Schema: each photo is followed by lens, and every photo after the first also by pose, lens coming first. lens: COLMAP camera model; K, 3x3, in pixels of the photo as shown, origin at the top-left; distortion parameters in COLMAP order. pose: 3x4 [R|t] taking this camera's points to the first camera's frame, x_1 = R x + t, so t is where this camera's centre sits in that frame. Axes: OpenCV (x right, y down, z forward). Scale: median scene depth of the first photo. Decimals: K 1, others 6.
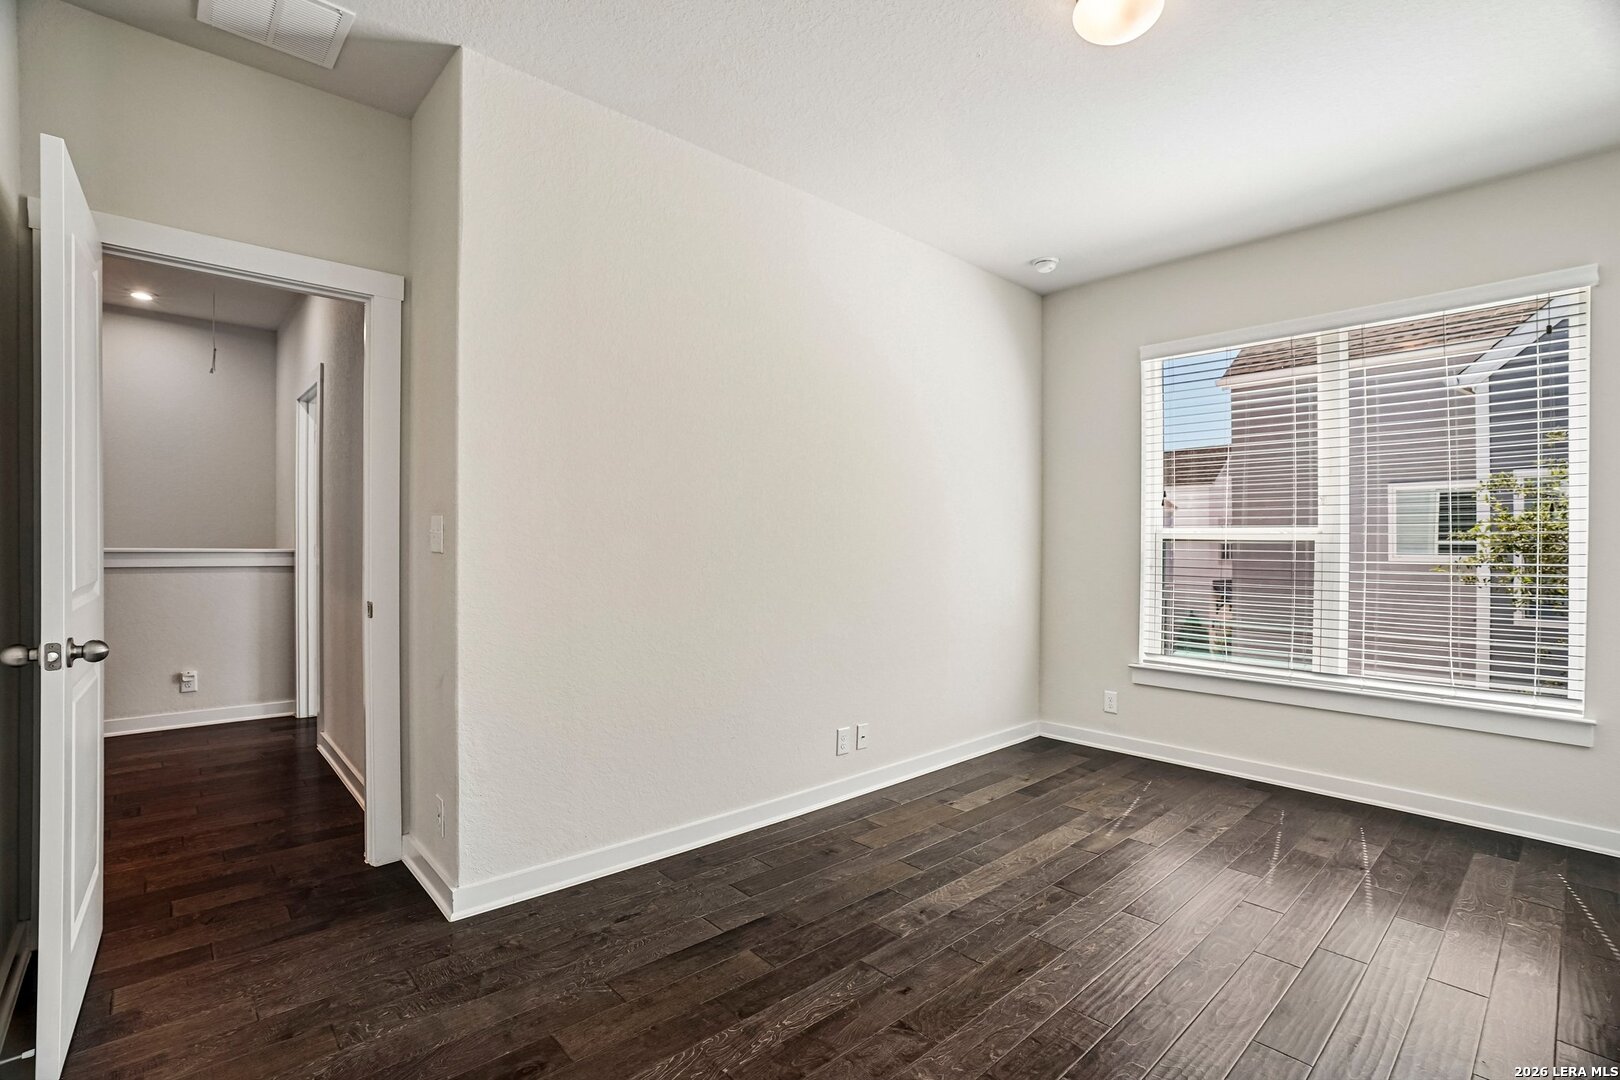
lens RADIAL K [[736.8, 0, 833.5], [0, 736.8, 567.7], [0, 0, 1]] dist [-0.013371, 0.001366]
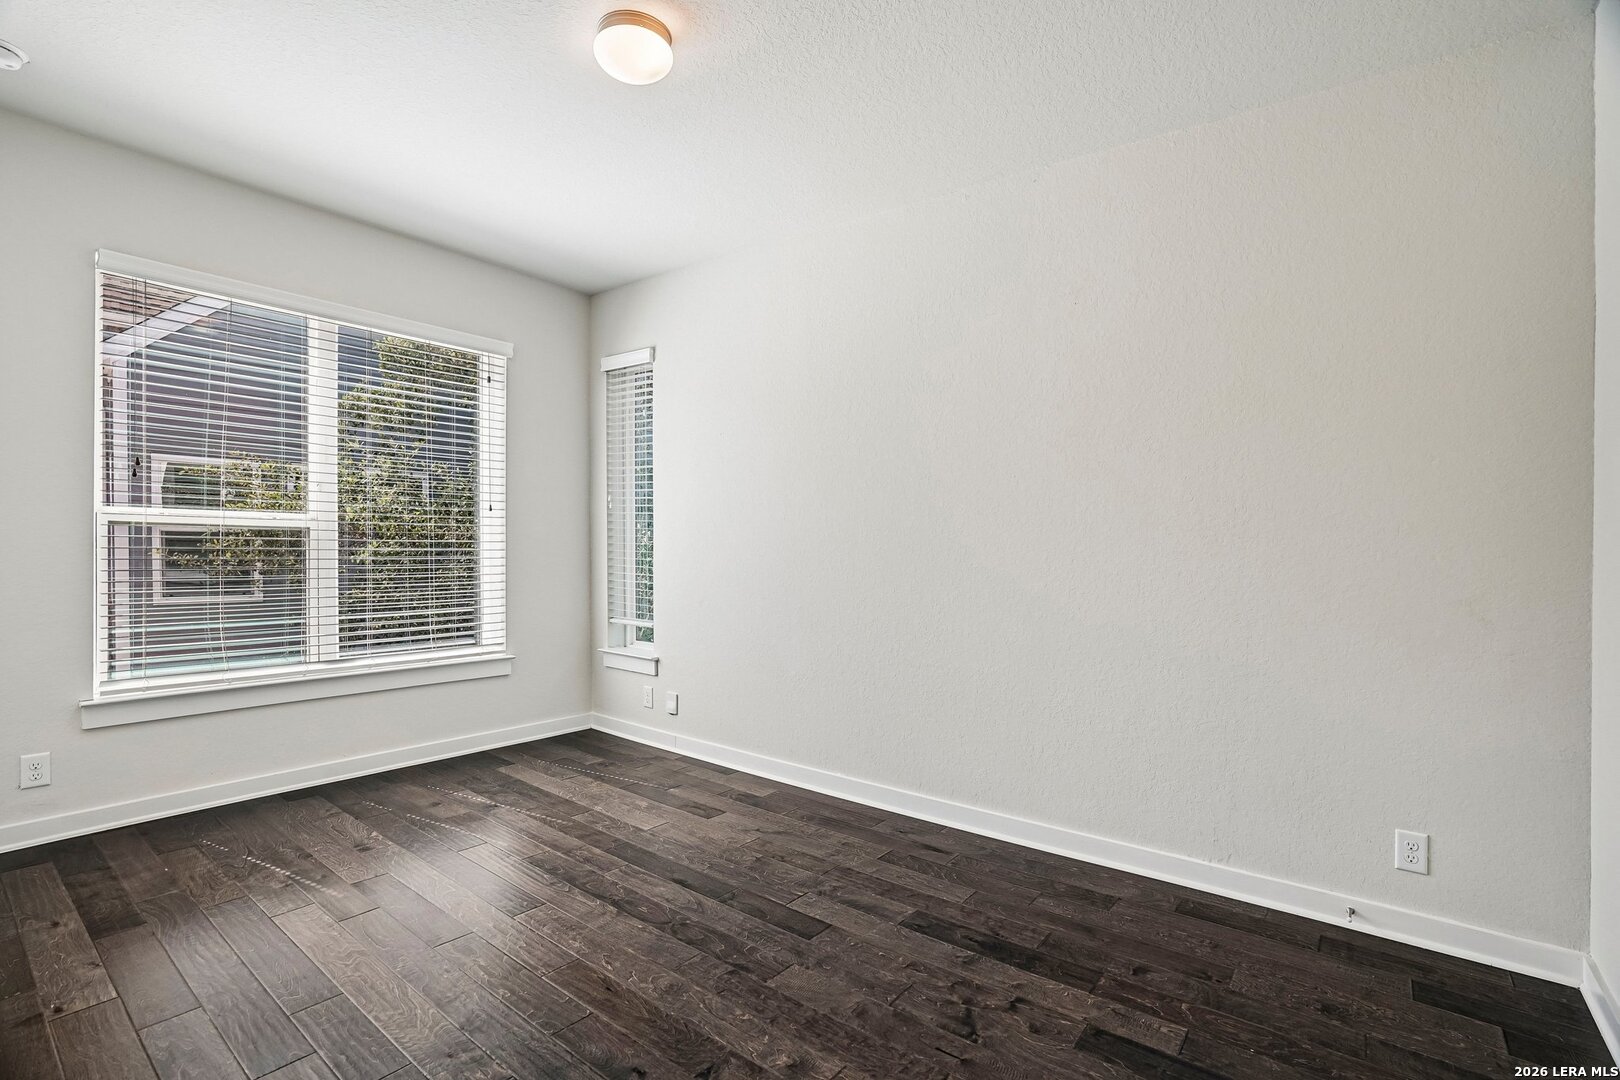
lens RADIAL K [[736.8, 0, 803.5], [0, 736.8, 535.2], [0, 0, 1]] dist [-0.013371, 0.001366]
pose [[-0.109998, -0.000400, 0.993932, -0.439606], [0.009506, 0.999954, 0.001454, -0.025378], [-0.993886, 0.009608, -0.109989, 0.516032]]
